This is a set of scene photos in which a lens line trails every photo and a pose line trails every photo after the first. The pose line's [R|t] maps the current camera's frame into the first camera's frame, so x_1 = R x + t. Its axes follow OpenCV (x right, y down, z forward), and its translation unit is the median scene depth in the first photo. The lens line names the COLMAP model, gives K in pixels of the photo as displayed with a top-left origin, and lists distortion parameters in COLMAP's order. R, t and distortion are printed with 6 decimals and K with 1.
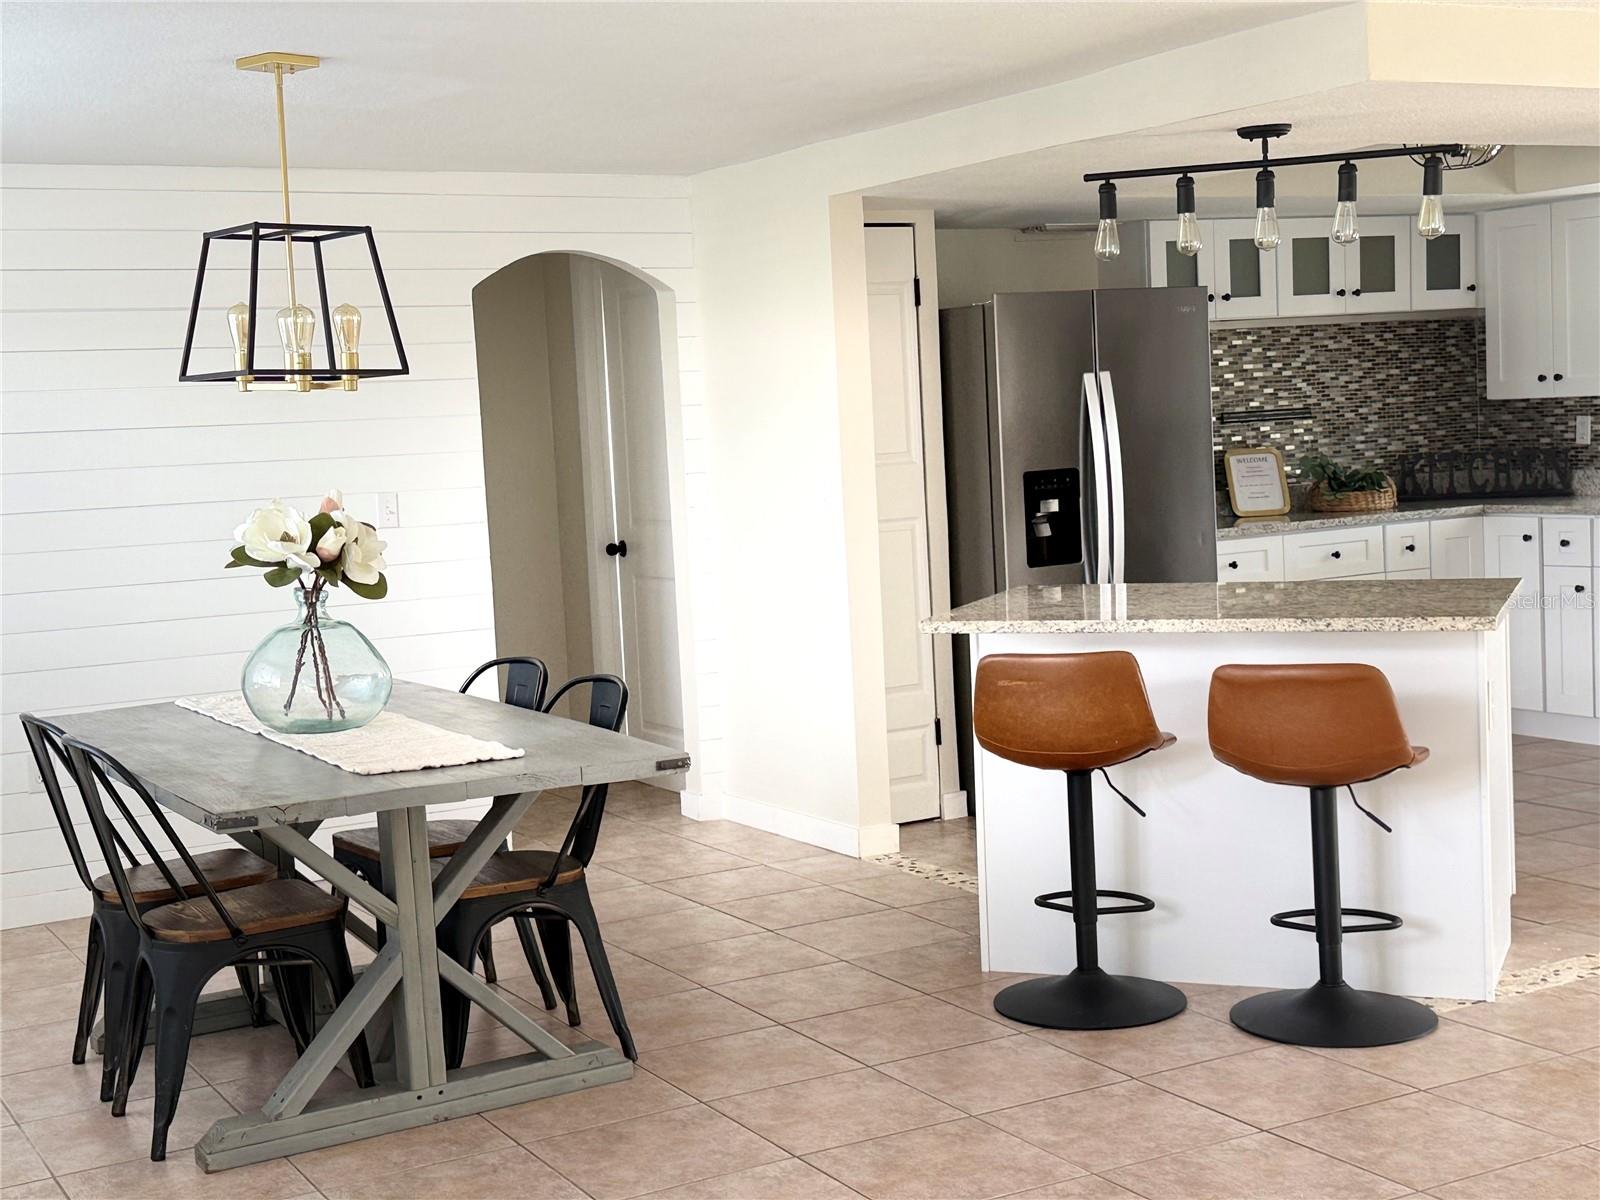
lens RADIAL K [[2187.2, 0, 787.4], [0, 2187.2, 599.3], [0, 0, 1]] dist [0.127275, 0.000000]
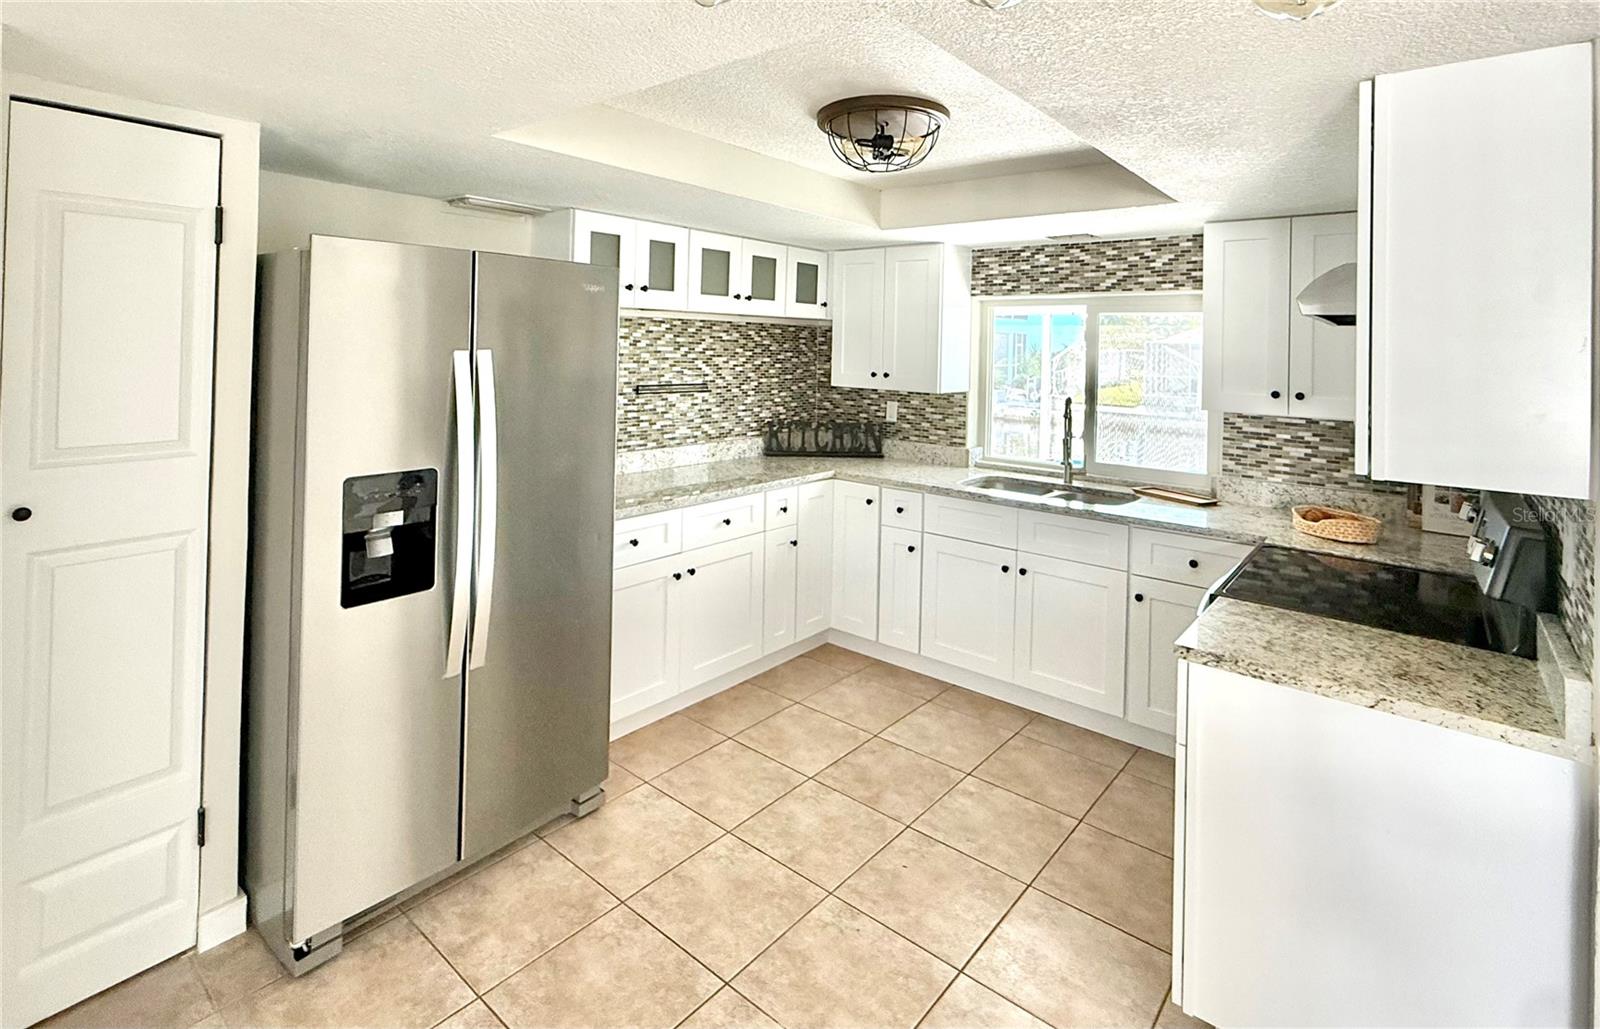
lens RADIAL K [[755.0, 0, 818.0], [0, 755.0, 345.7], [0, 0, 1]] dist [0.000858, 0.000703]
pose [[0.918199, 0.074200, 0.389108, 0.205398], [-0.037877, 0.994245, -0.100214, -0.112107], [-0.394304, 0.077278, 0.915725, 0.949150]]
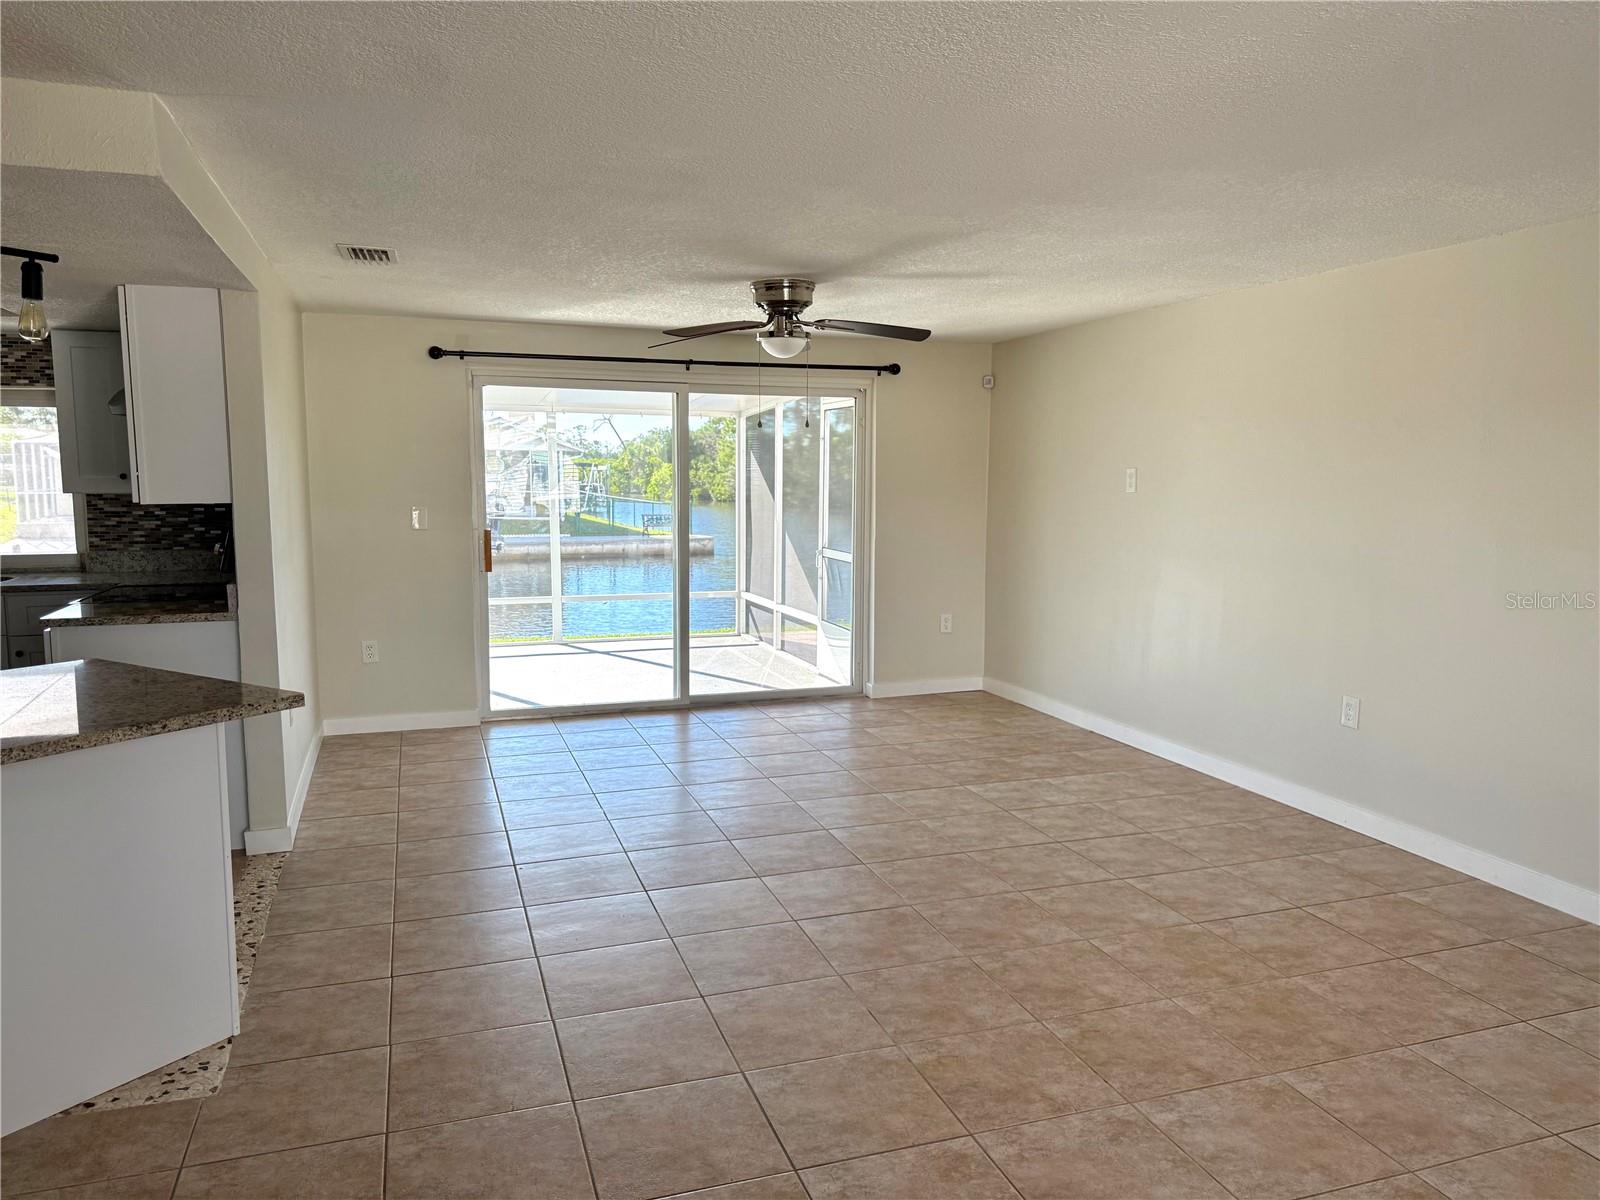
lens RADIAL K [[1125.0, 0, 805.8], [0, 1125.0, 602.8], [0, 0, 1]] dist [0.032225, -0.043473]
pose [[0.153721, -0.062528, 0.986134, -0.181132], [0.068149, 0.996290, 0.052548, -0.045047], [-0.985761, 0.059126, 0.157412, 0.574612]]
